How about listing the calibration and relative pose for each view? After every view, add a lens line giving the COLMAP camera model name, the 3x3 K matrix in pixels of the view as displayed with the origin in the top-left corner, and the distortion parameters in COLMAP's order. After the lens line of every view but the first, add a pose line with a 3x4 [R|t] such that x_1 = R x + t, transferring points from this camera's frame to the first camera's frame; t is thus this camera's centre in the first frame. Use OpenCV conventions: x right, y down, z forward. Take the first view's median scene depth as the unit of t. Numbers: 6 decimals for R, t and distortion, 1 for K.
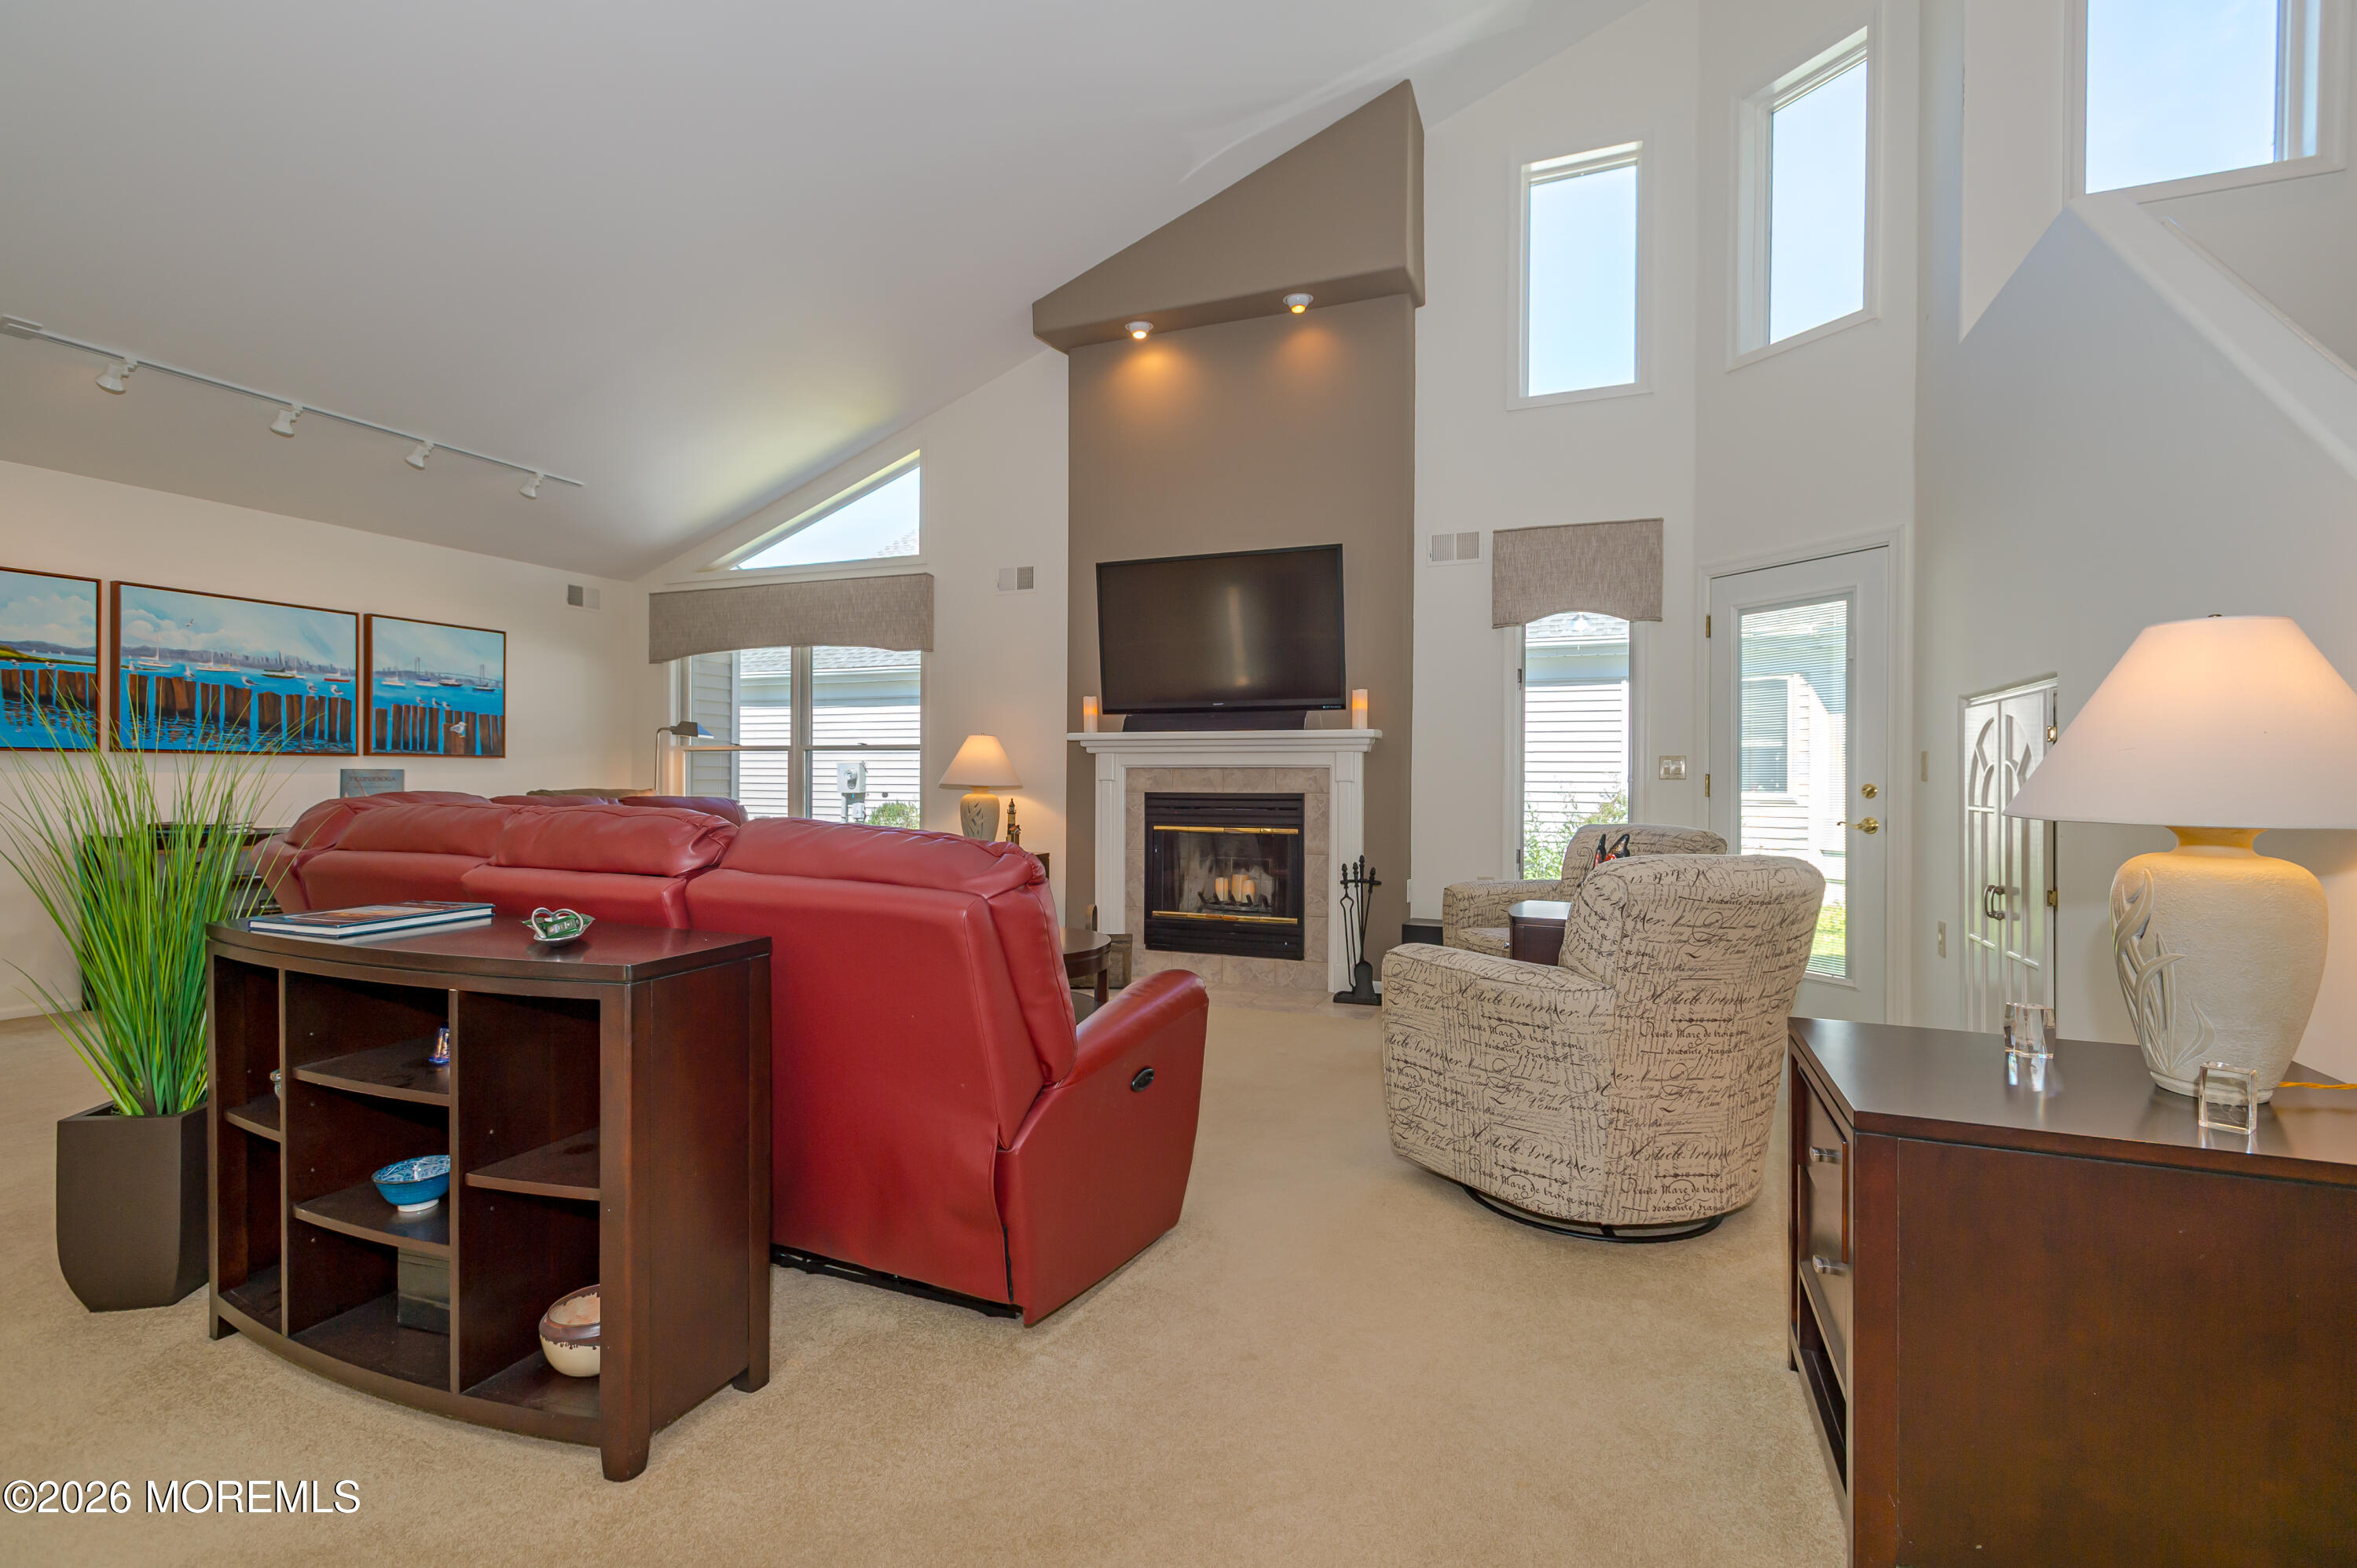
lens RADIAL K [[1094.6, 0, 1190.2], [0, 1094.6, 773.3], [0, 0, 1]] dist [0.011453, -0.002463]
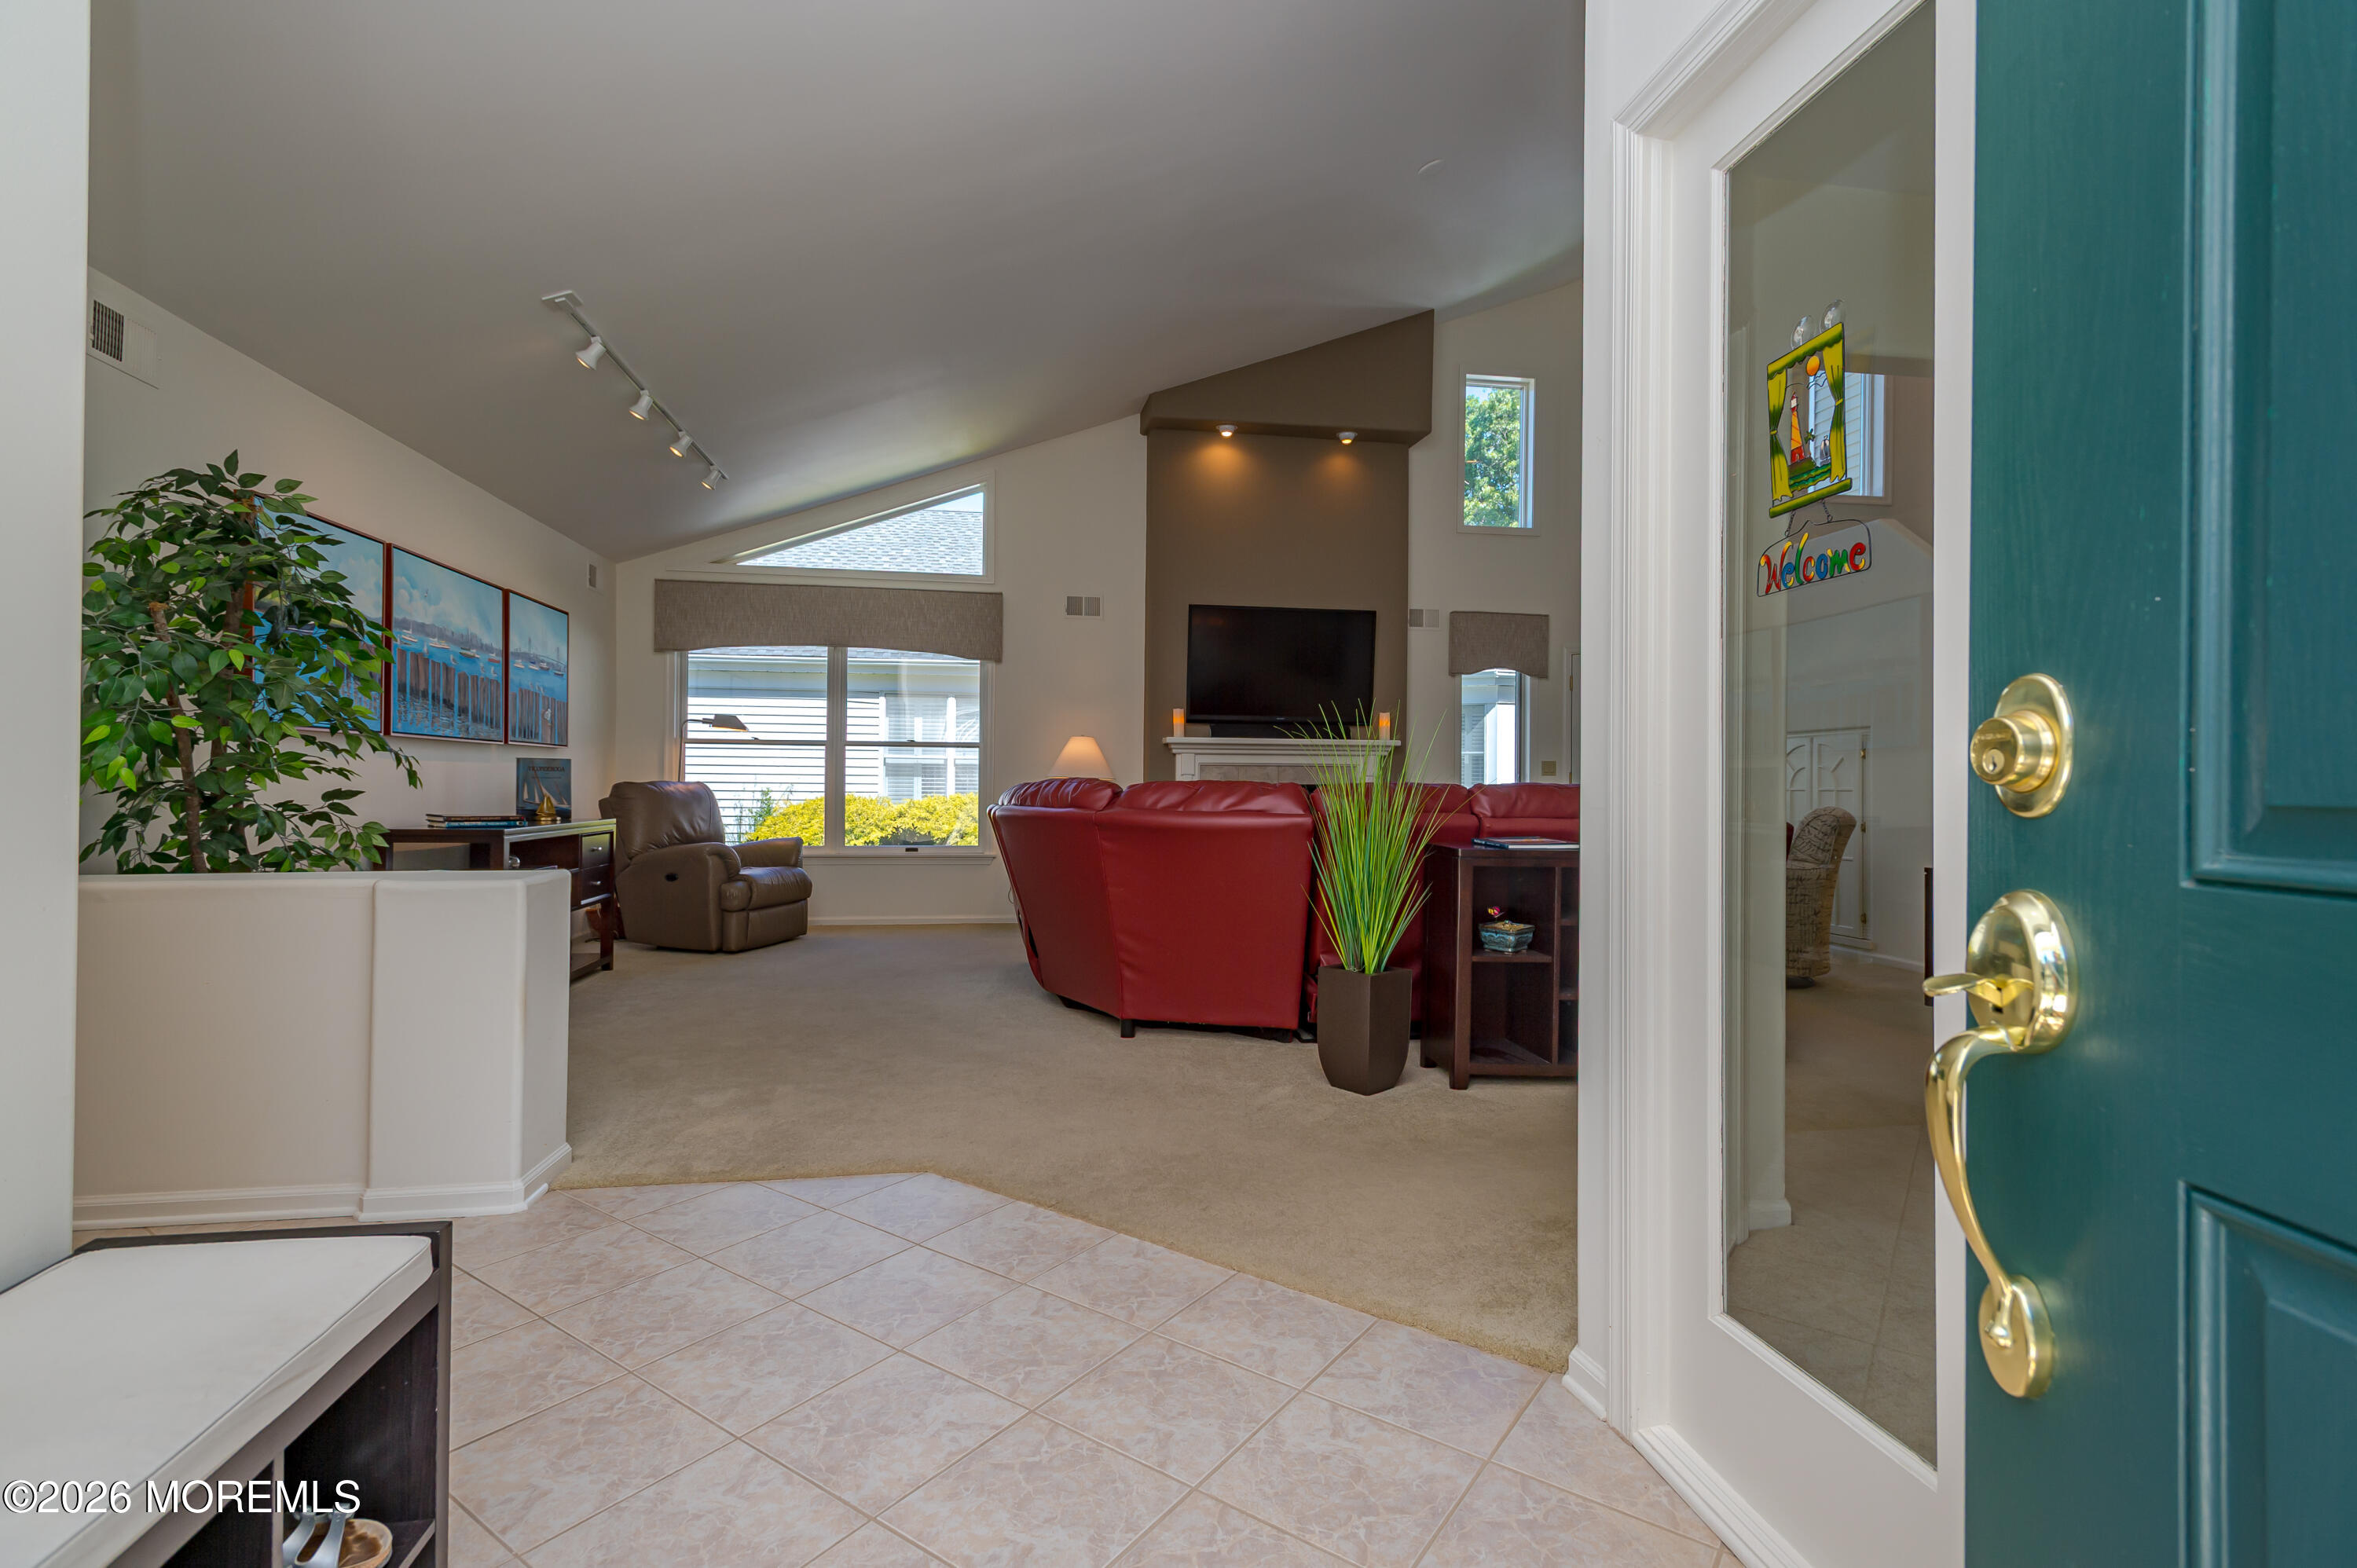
lens RADIAL K [[1094.6, 0, 1191.1], [0, 1094.6, 775.7], [0, 0, 1]] dist [0.011453, -0.002463]
pose [[0.849160, 0.004563, 0.528116, -0.736660], [-0.006054, 0.999981, 0.001095, 0.006333], [-0.528101, -0.004128, 0.849171, -0.085022]]
